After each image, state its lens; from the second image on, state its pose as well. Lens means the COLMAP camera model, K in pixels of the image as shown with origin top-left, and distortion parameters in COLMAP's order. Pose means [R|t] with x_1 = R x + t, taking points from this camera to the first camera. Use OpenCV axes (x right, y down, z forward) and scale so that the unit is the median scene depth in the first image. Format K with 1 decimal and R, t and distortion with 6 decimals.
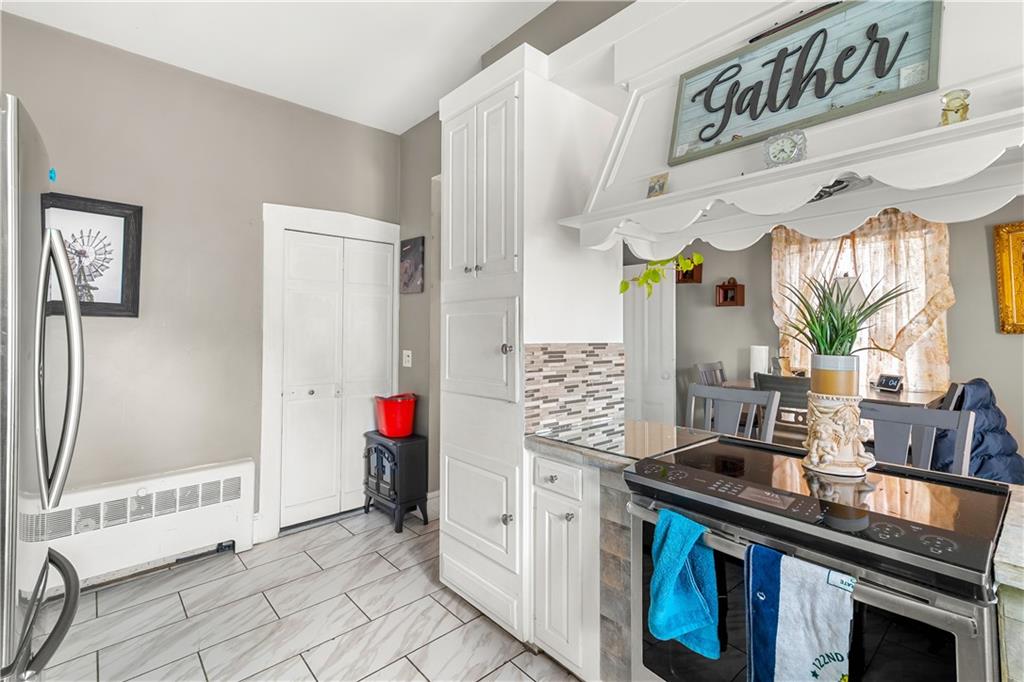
lens RADIAL K [[465.2, 0, 511.6], [0, 465.2, 333.0], [0, 0, 1]] dist [0.029882, 0.000168]
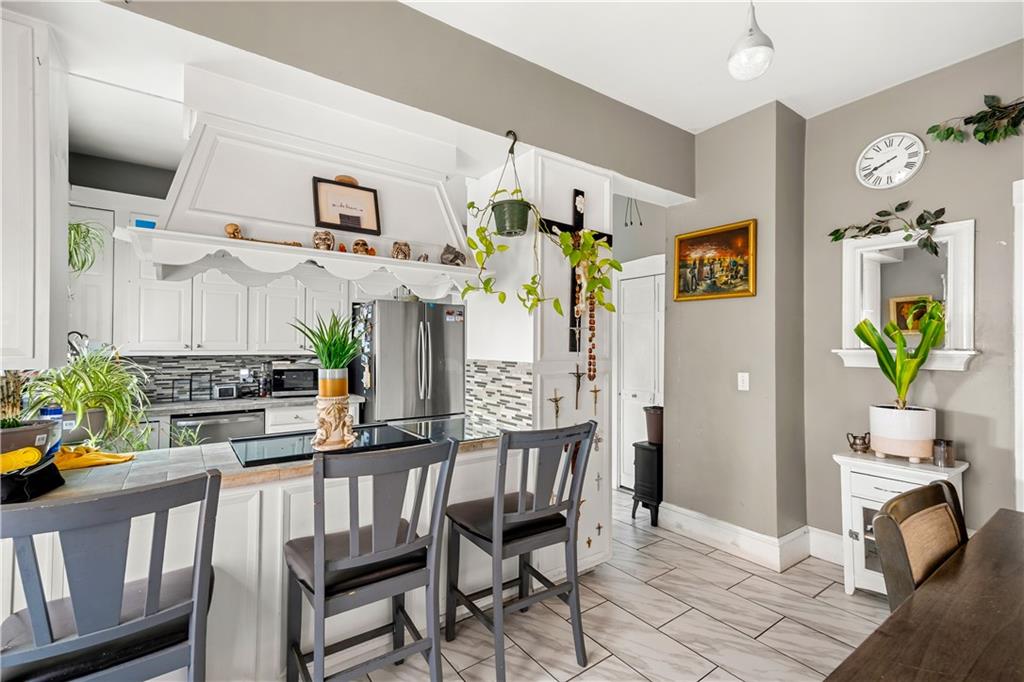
lens RADIAL K [[465.2, 0, 510.9], [0, 465.2, 344.7], [0, 0, 1]] dist [0.029882, 0.000168]
pose [[-0.108875, -0.007961, -0.994024, 1.395671], [-0.004001, 0.999963, -0.007570, -0.012536], [0.994047, 0.003153, -0.108903, 1.154934]]
